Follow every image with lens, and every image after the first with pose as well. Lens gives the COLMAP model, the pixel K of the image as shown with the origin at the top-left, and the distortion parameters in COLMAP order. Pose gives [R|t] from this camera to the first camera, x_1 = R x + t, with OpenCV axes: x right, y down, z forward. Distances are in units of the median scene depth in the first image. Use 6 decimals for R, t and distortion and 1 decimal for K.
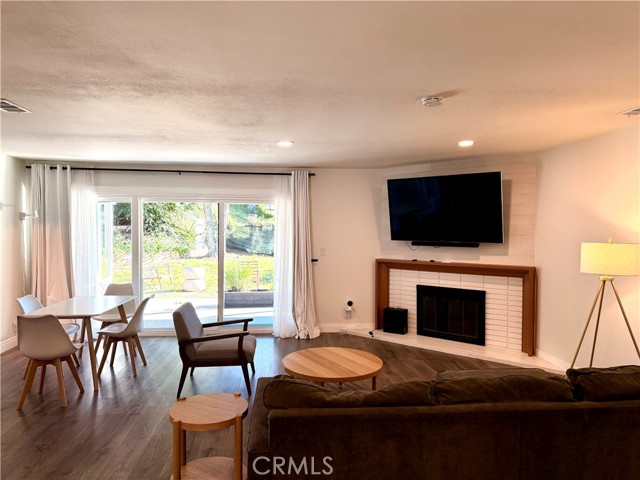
lens RADIAL K [[451.8, 0, 314.0], [0, 451.8, 238.7], [0, 0, 1]] dist [0.056155, -0.044397]
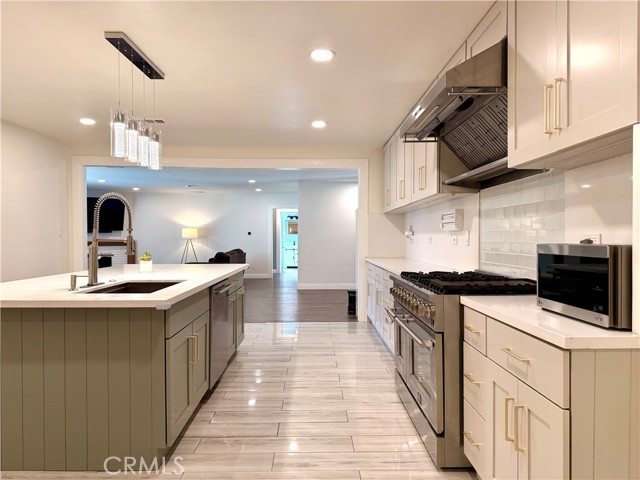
lens RADIAL K [[451.8, 0, 318.7], [0, 451.8, 237.8], [0, 0, 1]] dist [0.056155, -0.044397]
pose [[0.064472, -0.020321, 0.997713, -1.597570], [0.020914, 0.999601, 0.019008, 0.020651], [-0.997700, 0.019641, 0.064872, -0.105758]]
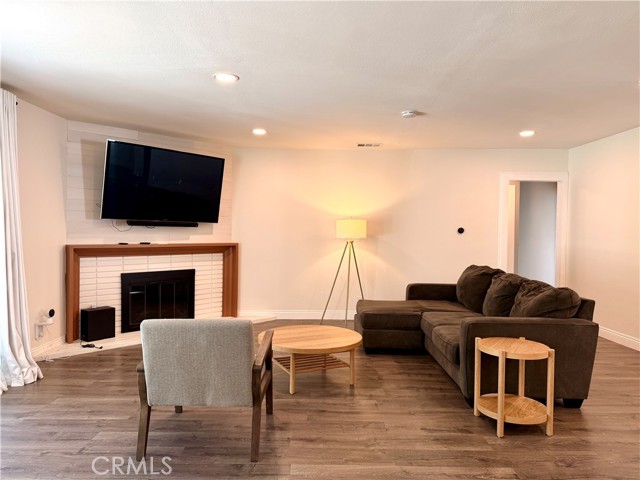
lens RADIAL K [[451.8, 0, 326.4], [0, 451.8, 238.0], [0, 0, 1]] dist [0.056155, -0.044397]
pose [[0.061736, -0.011947, 0.998021, -0.603534], [0.013484, 0.999847, 0.011134, 0.033849], [-0.998001, 0.012770, 0.061887, 0.595801]]
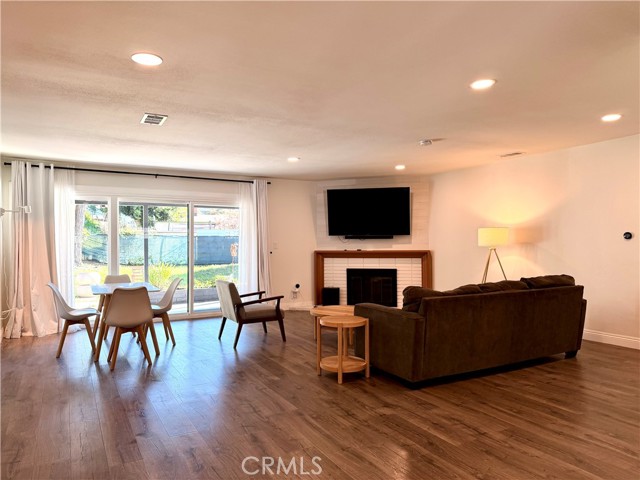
lens RADIAL K [[451.8, 0, 314.9], [0, 451.8, 243.4], [0, 0, 1]] dist [0.056155, -0.044397]
pose [[0.912713, -0.010028, 0.408477, -0.422684], [0.019101, 0.999653, -0.018139, 0.051469], [-0.408154, 0.024359, 0.912588, -0.196978]]
